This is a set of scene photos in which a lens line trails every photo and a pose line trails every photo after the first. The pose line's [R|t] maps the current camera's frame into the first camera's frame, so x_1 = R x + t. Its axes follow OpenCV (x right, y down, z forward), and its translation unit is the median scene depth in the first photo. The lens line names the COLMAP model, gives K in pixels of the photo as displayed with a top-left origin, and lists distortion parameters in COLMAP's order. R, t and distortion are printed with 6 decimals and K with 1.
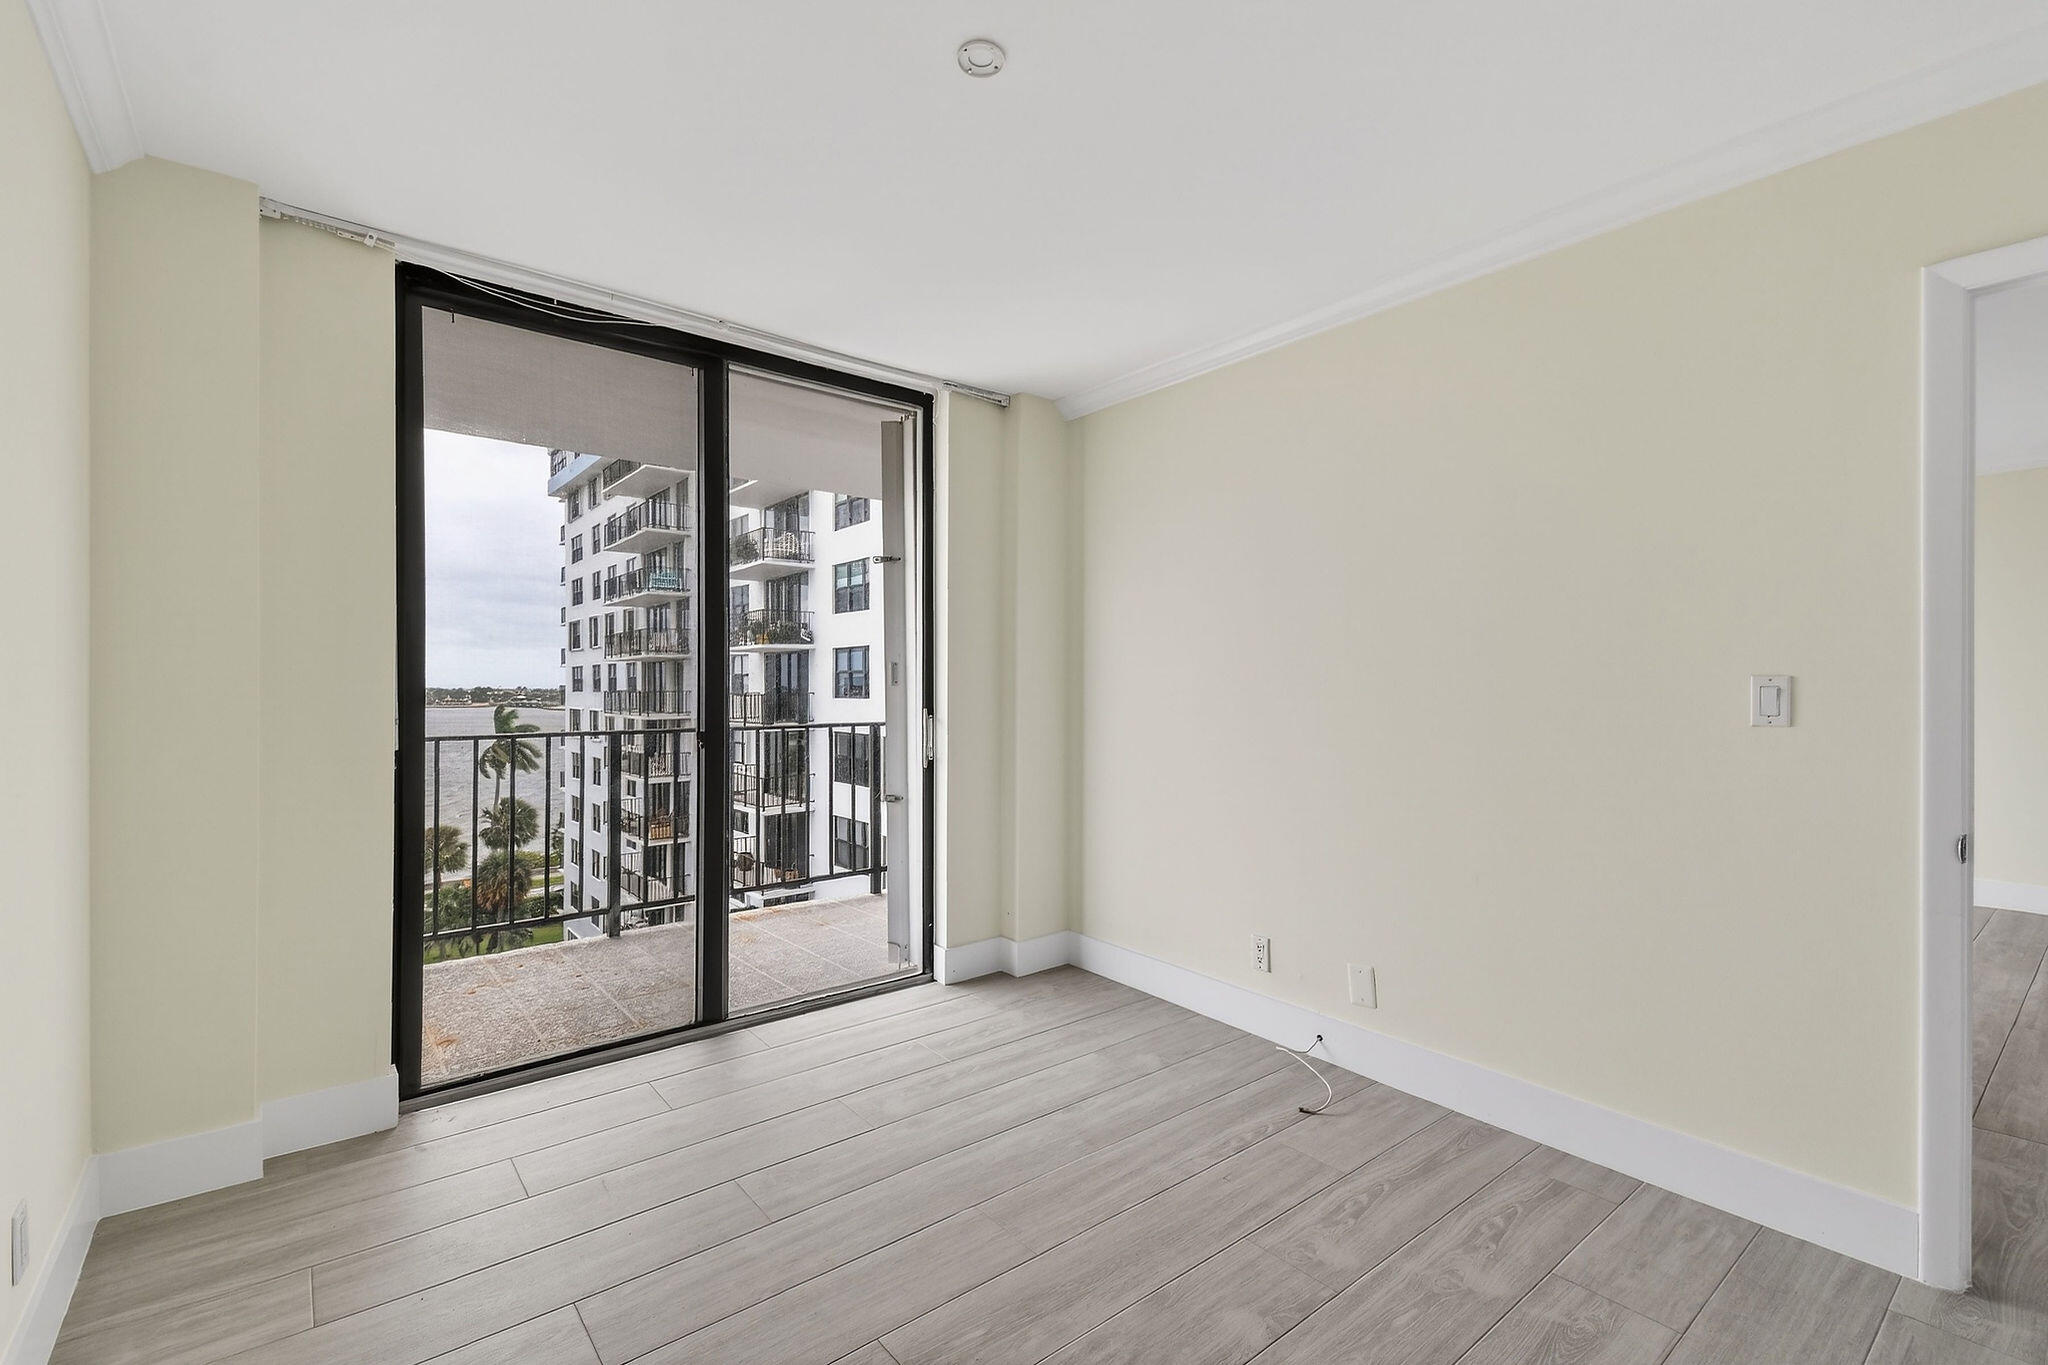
lens RADIAL K [[918.6, 0, 1023.5], [0, 918.6, 687.9], [0, 0, 1]] dist [0.018397, -0.008983]
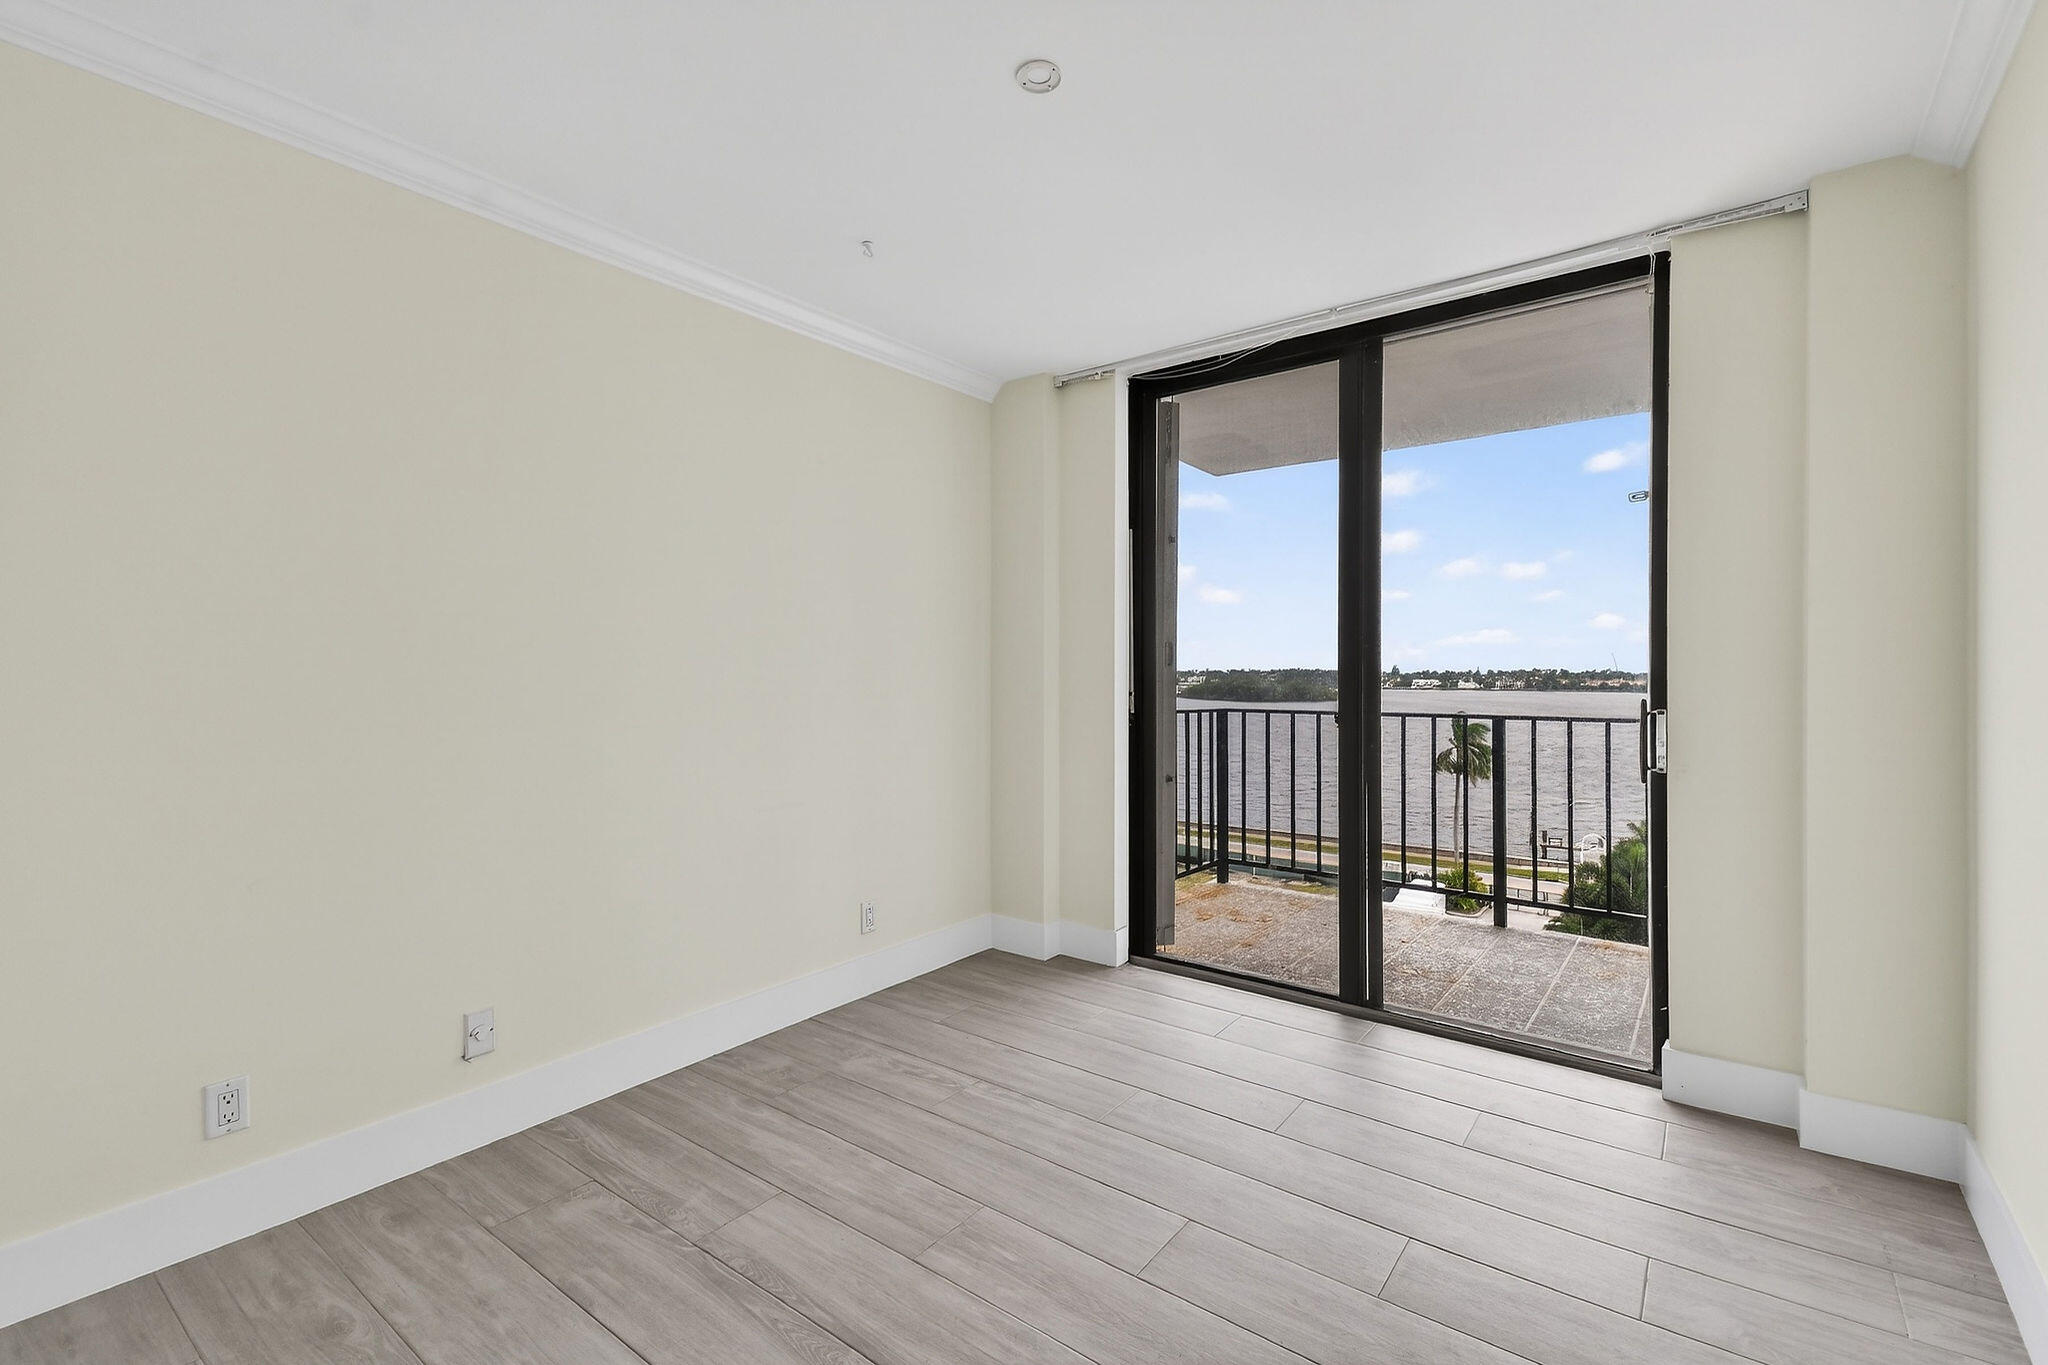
lens RADIAL K [[918.6, 0, 1032.2], [0, 918.6, 690.6], [0, 0, 1]] dist [0.018397, -0.008983]
pose [[0.208564, 0.021032, -0.977783, 0.567470], [0.000862, 0.999764, 0.021688, -0.002616], [0.978008, -0.005366, 0.208497, 0.441052]]
